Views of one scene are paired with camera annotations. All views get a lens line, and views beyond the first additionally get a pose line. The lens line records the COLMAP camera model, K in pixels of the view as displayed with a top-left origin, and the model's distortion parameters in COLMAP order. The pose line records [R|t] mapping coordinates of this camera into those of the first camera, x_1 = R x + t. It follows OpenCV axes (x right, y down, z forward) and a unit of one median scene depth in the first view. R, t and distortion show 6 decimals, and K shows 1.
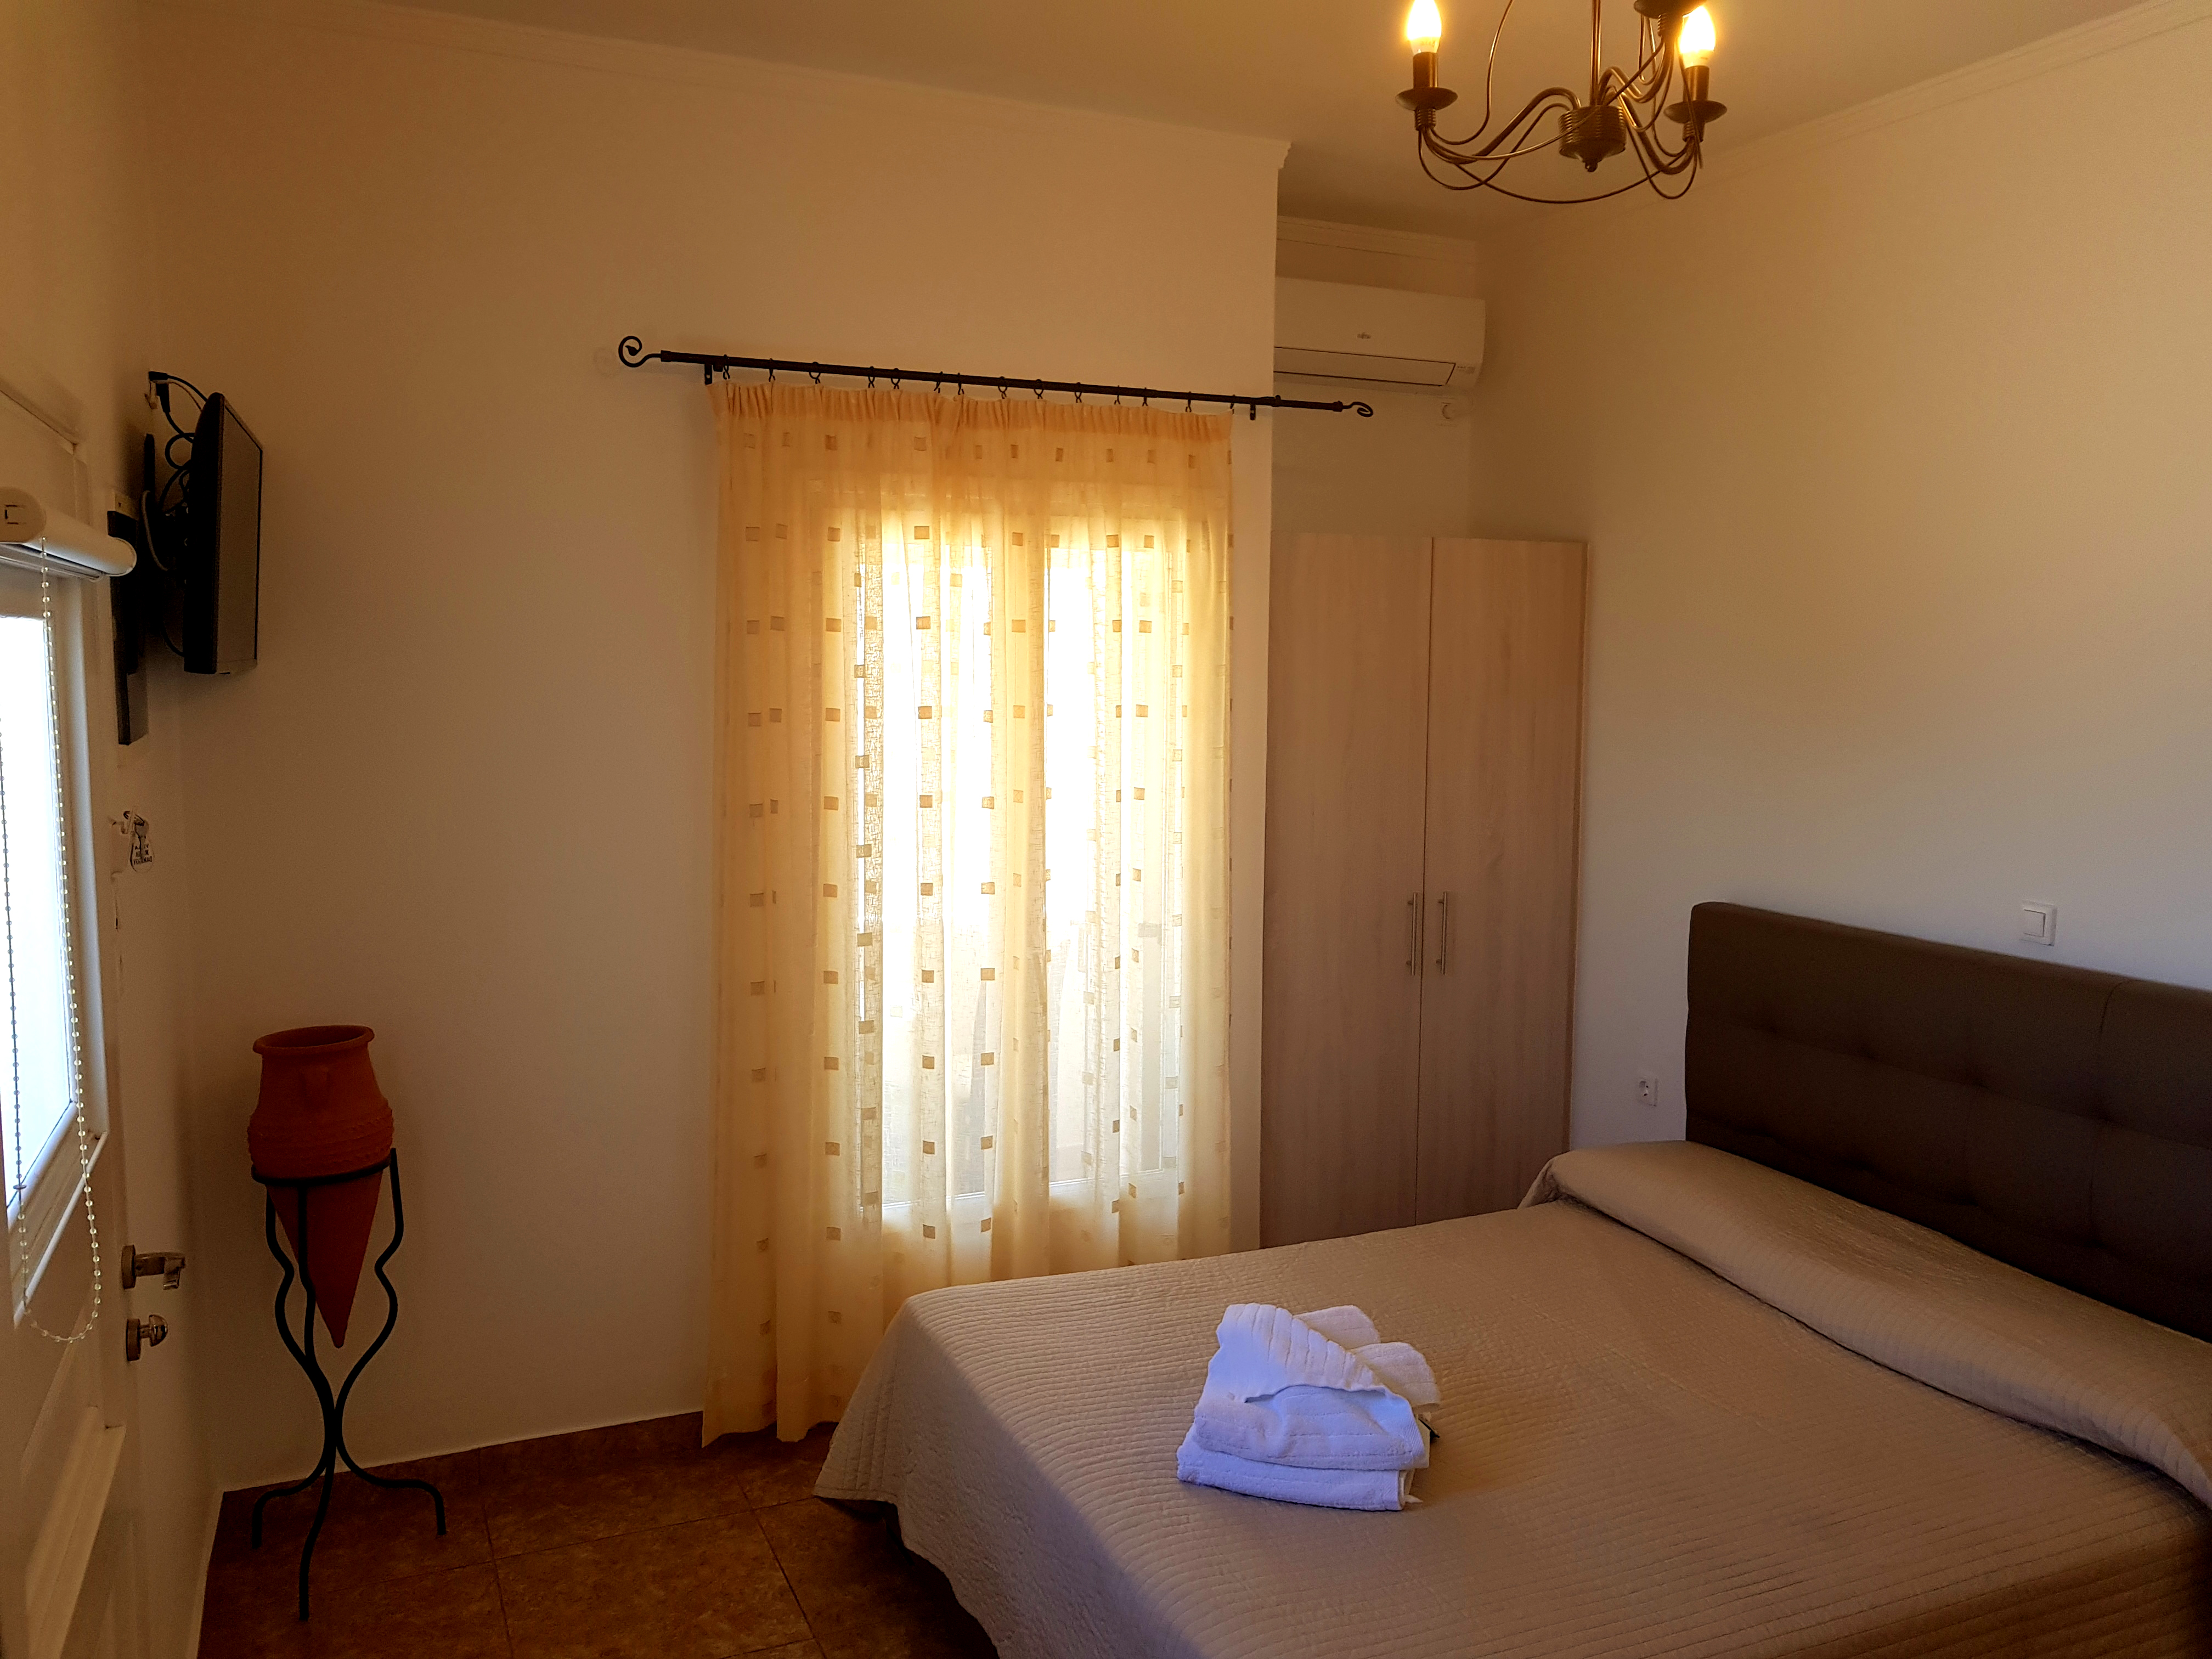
lens RADIAL K [[1730.6, 0, 1116.7], [0, 1730.6, 809.7], [0, 0, 1]] dist [-0.007807, 0.002718]
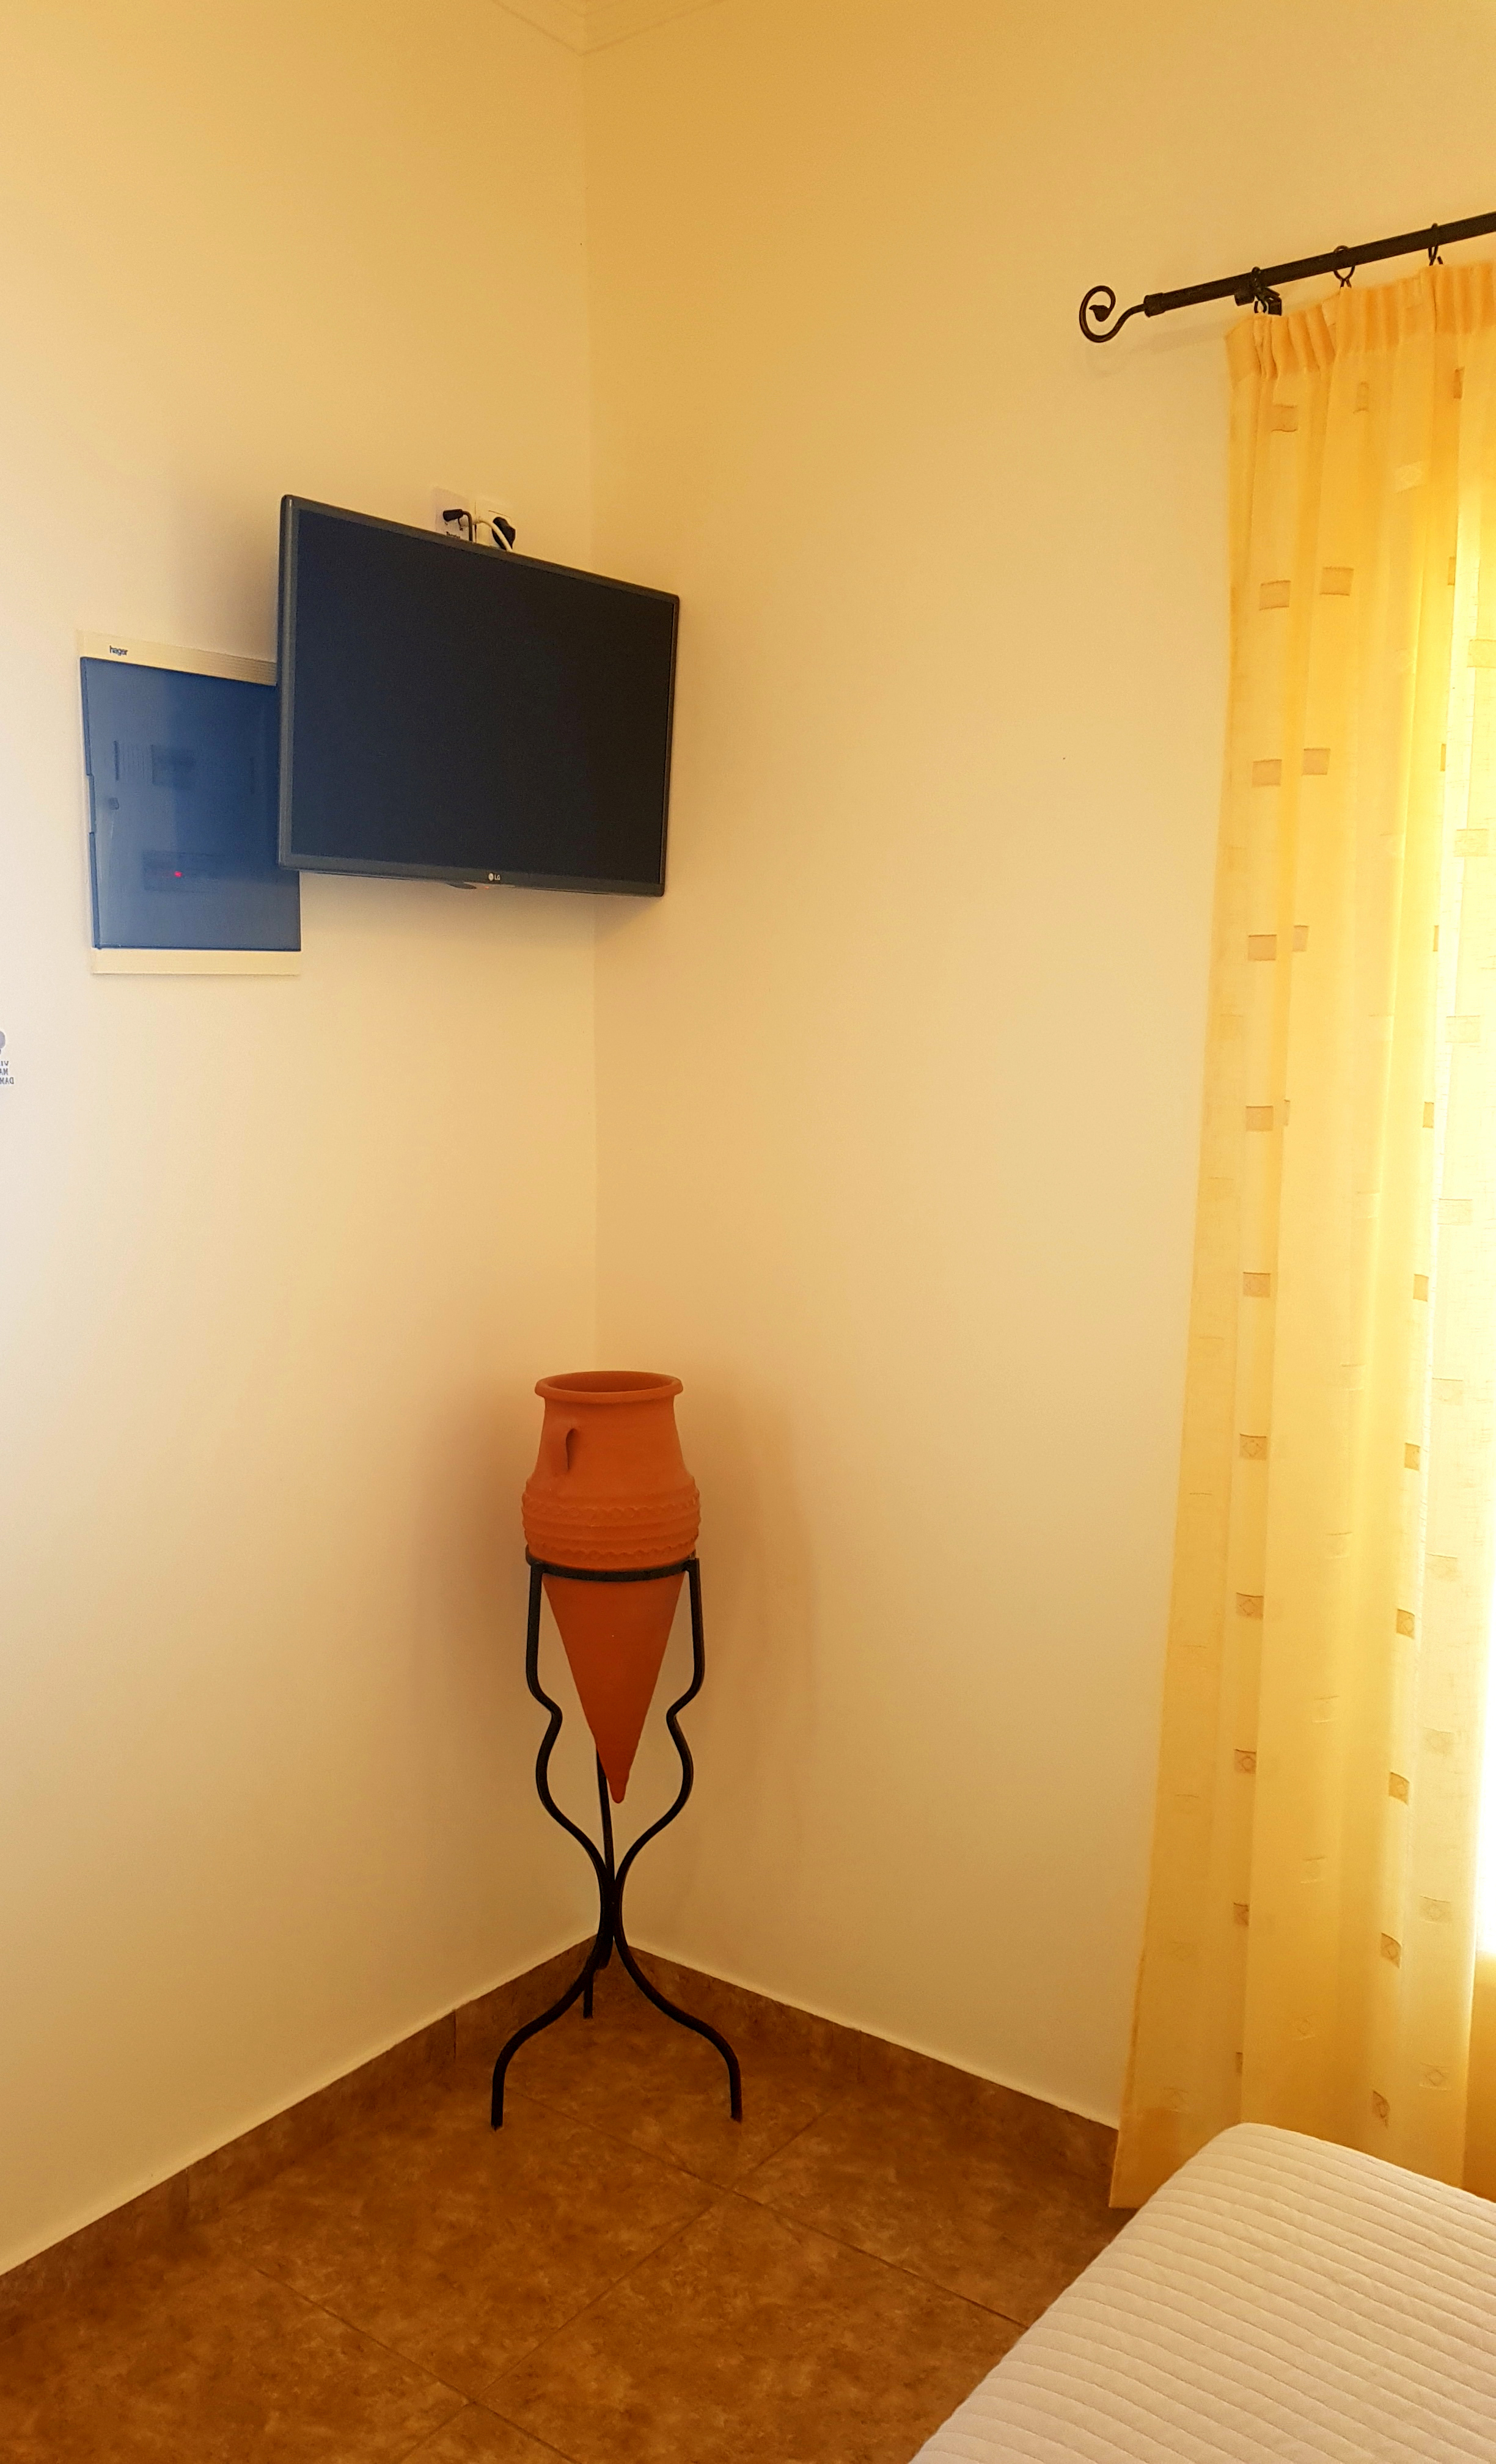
lens RADIAL K [[1960.9, 0, 748.1], [0, 1960.9, 1225.5], [0, 0, 1]] dist [-0.004409, -0.003741]
pose [[0.440517, 0.082904, -0.893908, 0.286494], [-0.075658, 0.995613, 0.055052, 0.013746], [0.894551, 0.043380, 0.444856, 0.621247]]
